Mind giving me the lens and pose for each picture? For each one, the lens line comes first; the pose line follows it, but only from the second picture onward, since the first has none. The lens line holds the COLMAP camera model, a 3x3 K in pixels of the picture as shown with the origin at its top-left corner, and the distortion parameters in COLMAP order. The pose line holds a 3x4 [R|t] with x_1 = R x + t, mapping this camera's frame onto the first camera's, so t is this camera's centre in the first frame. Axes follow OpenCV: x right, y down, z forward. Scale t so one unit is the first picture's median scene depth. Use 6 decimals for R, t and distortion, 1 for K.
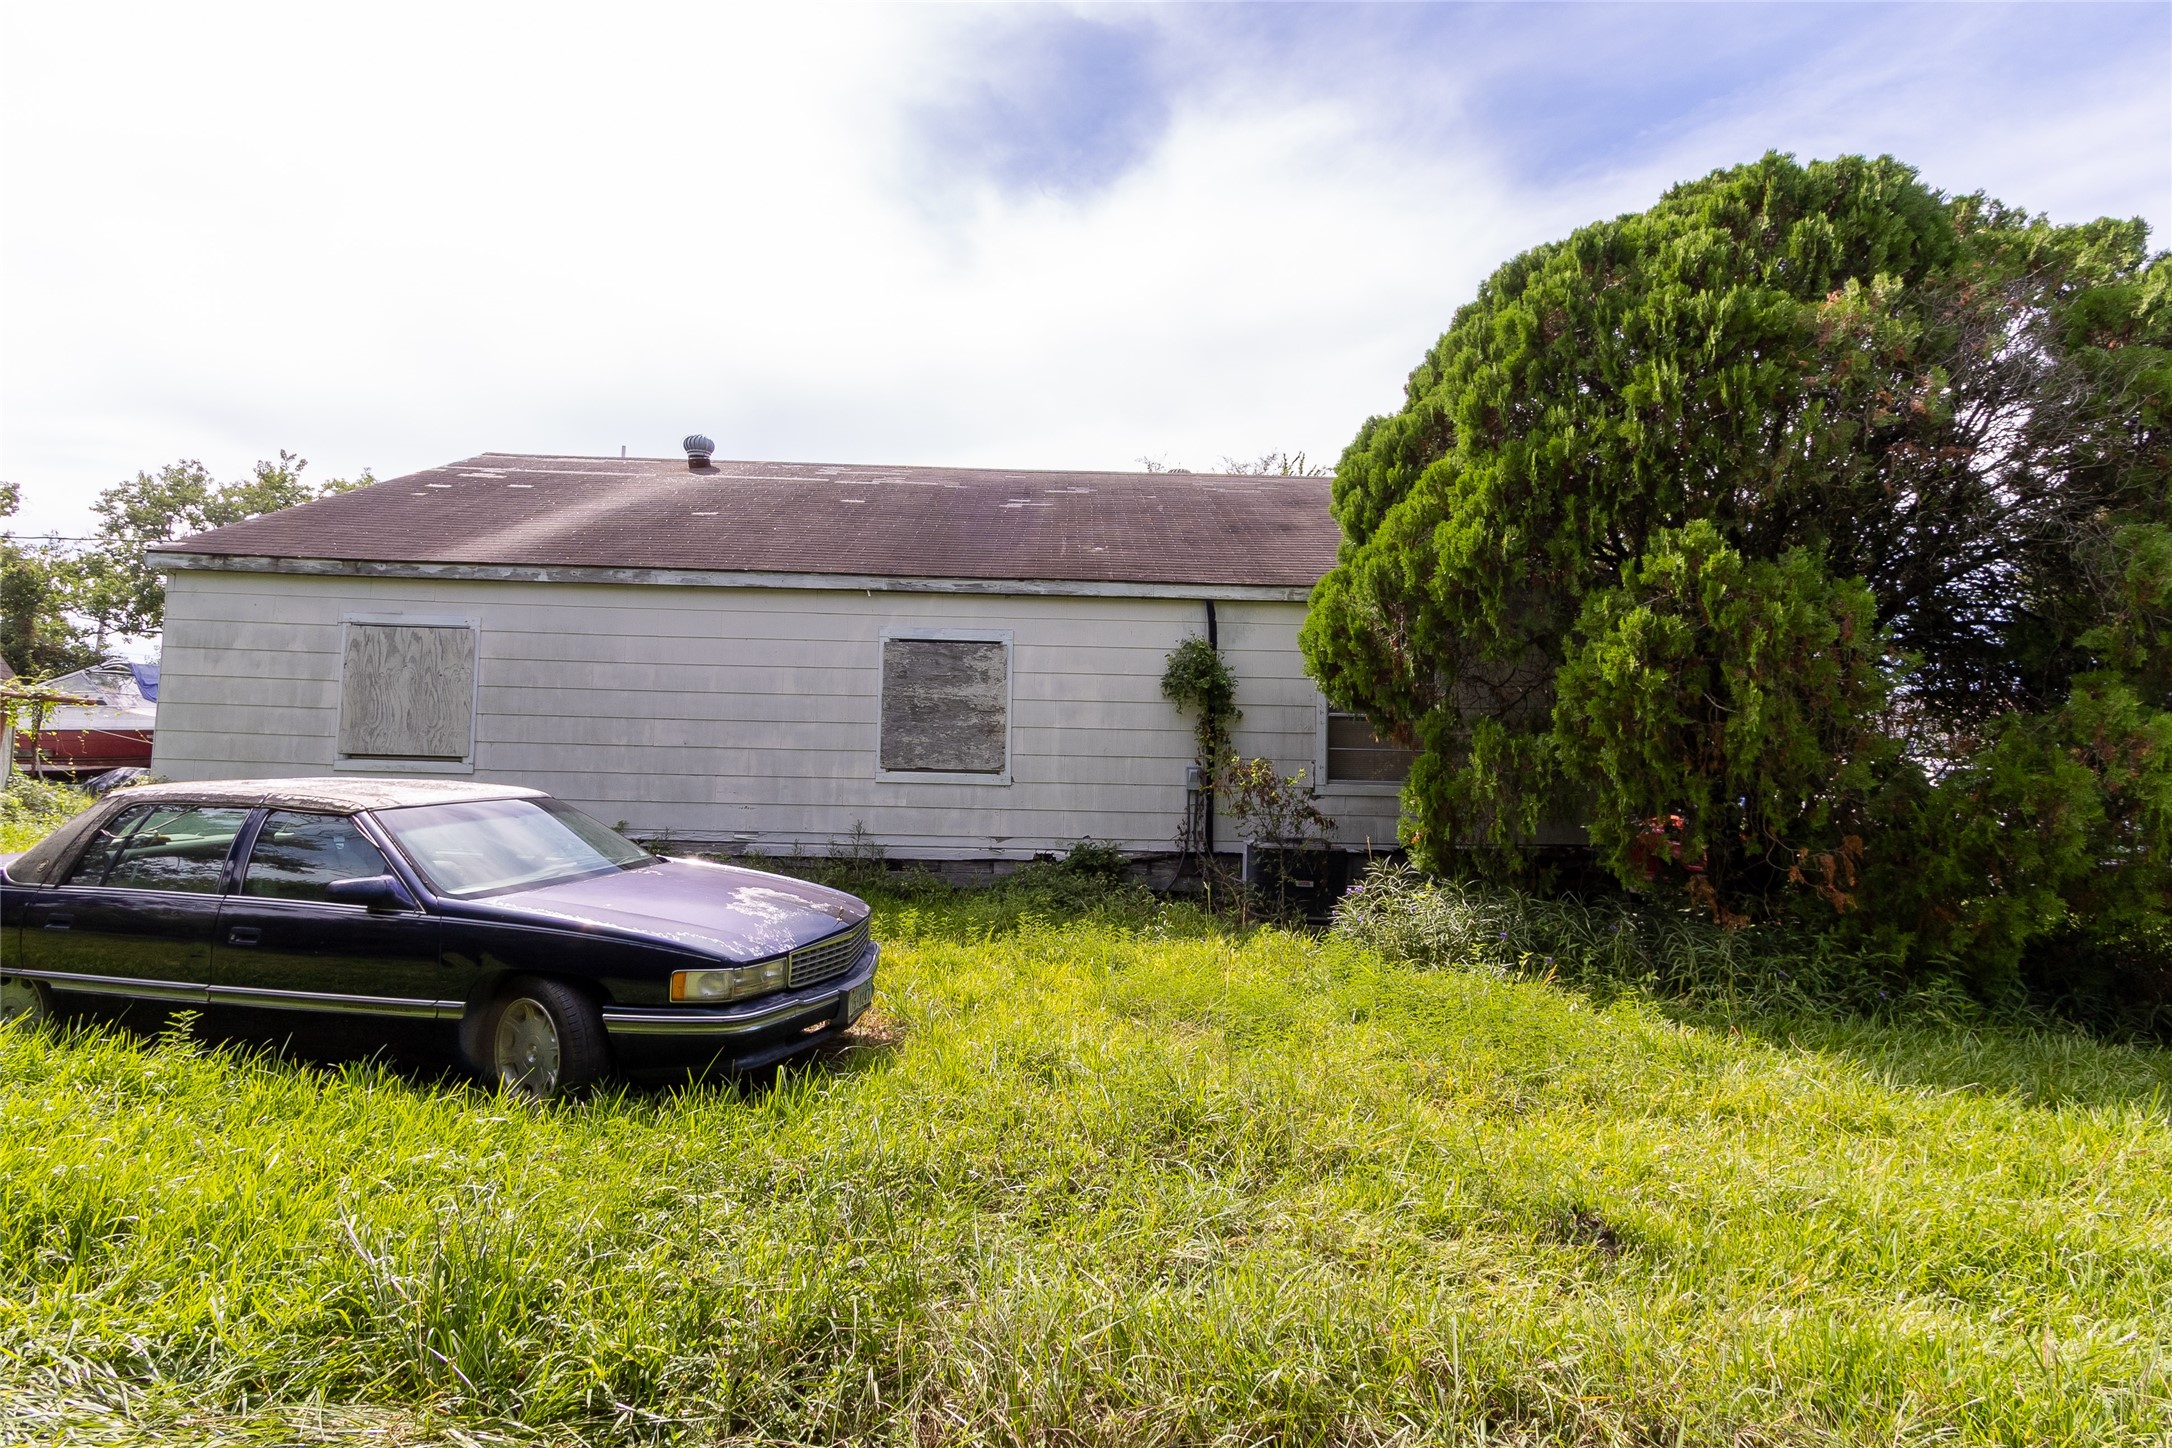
lens RADIAL K [[982.0, 0, 1084.5], [0, 982.0, 726.4], [0, 0, 1]] dist [0.005998, -0.002762]
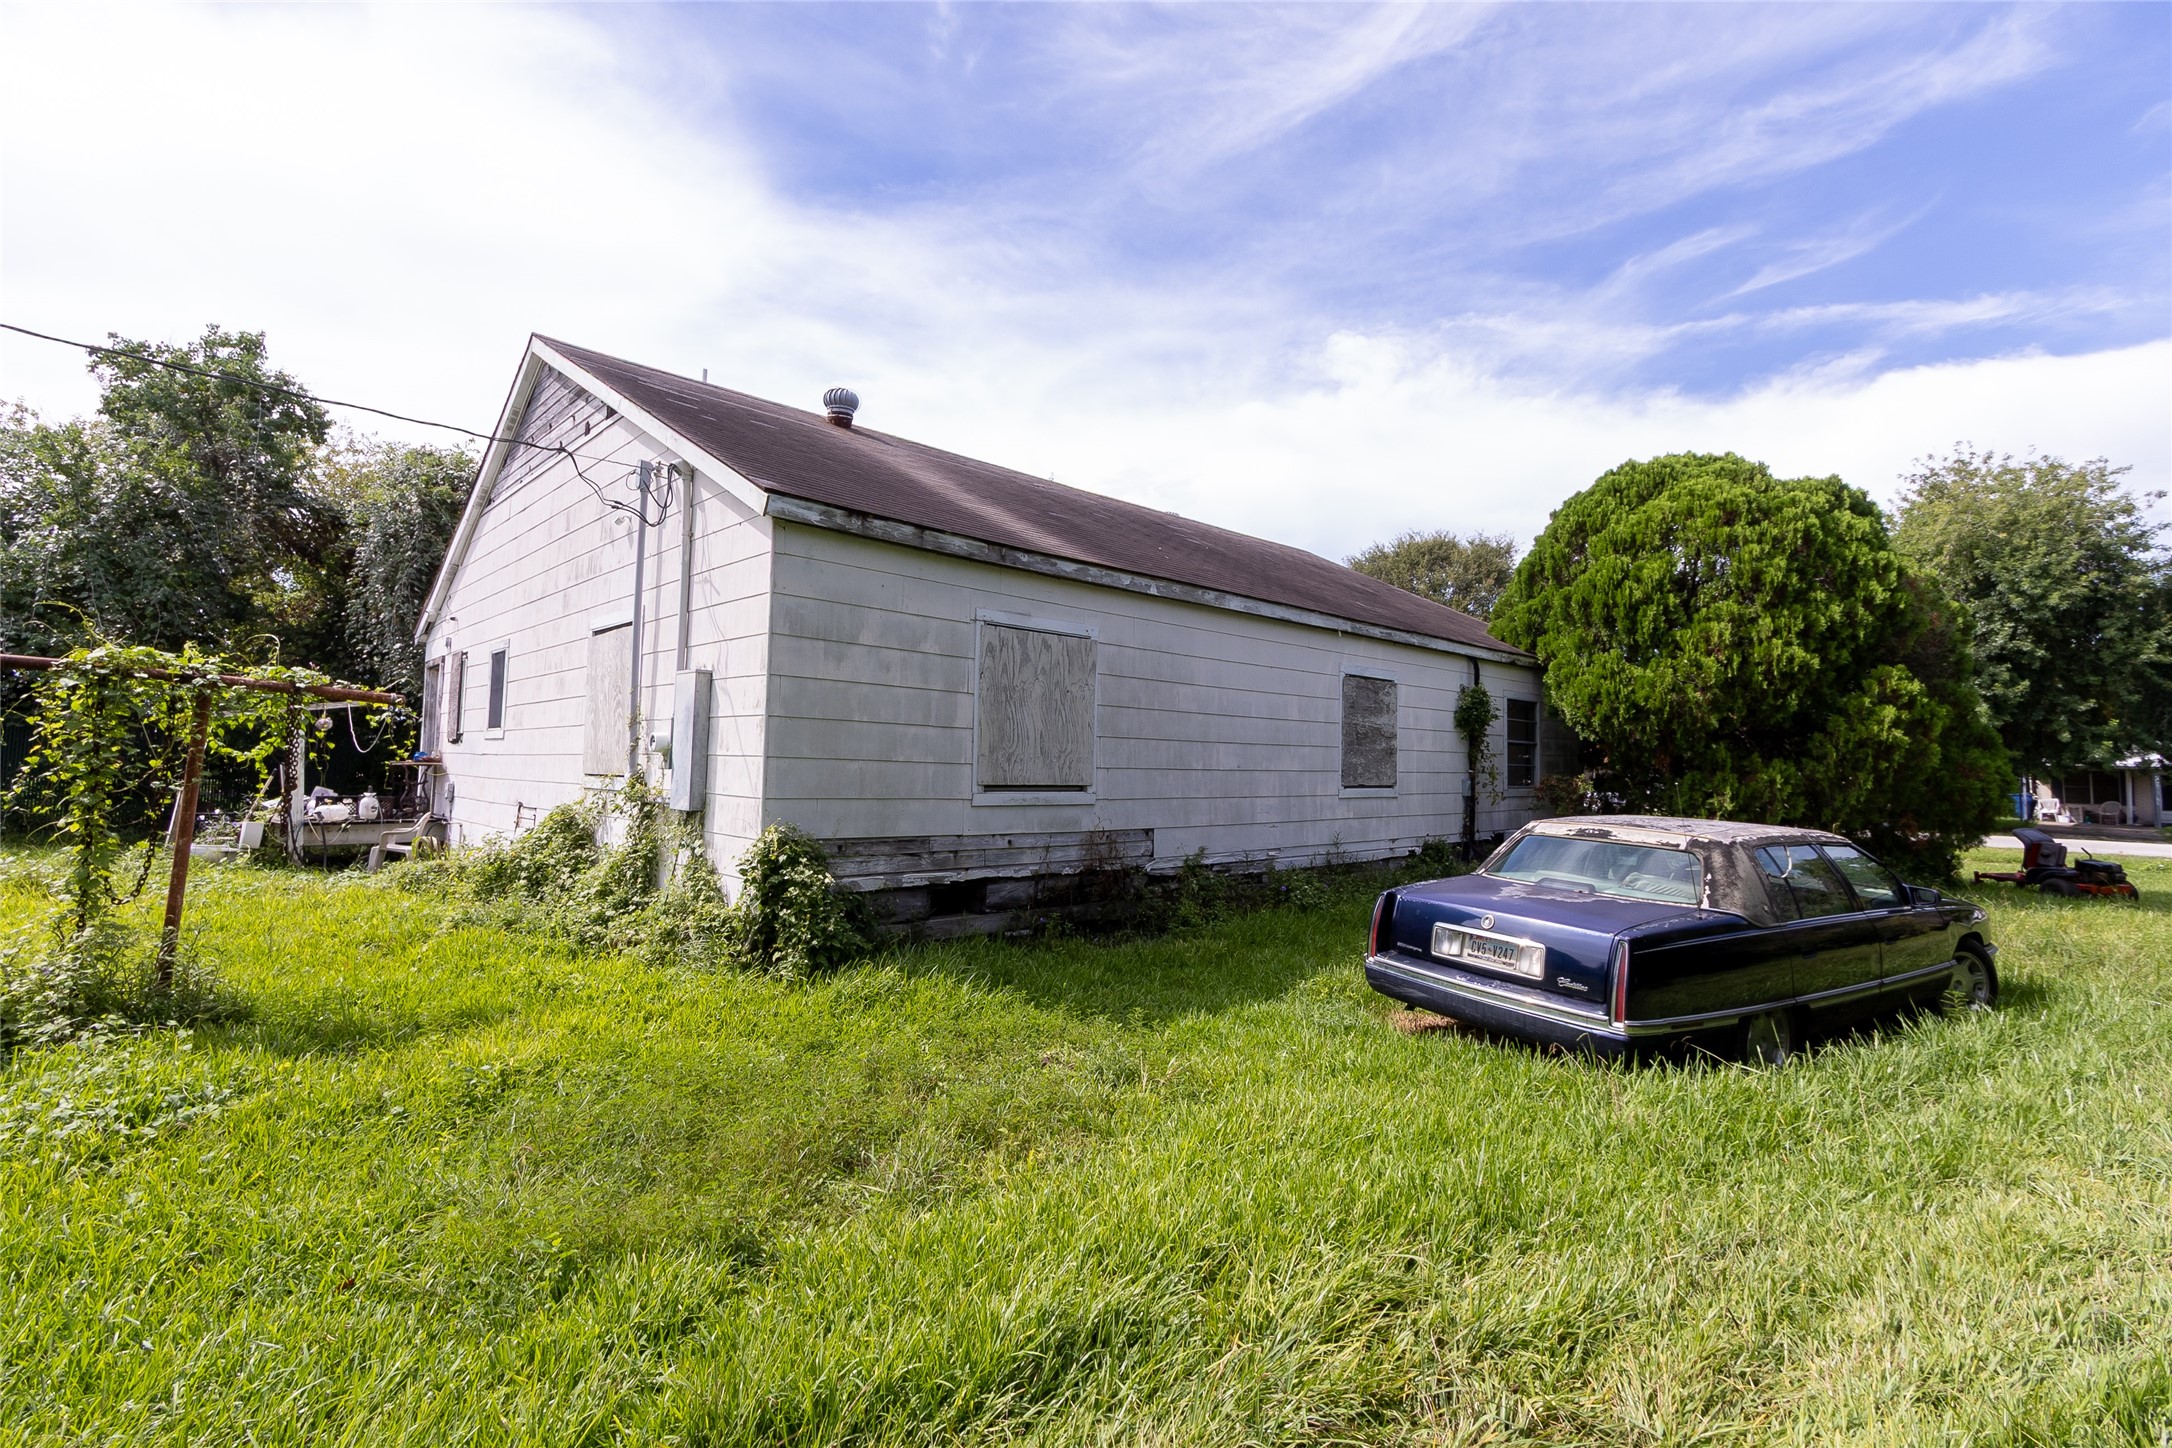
lens RADIAL K [[982.0, 0, 1088.0], [0, 982.0, 711.4], [0, 0, 1]] dist [0.005998, -0.002762]
pose [[0.738138, 0.025375, 0.674173, -1.214339], [-0.026677, 0.999609, -0.008415, -0.027516], [-0.674122, -0.011773, 0.738526, 0.351904]]
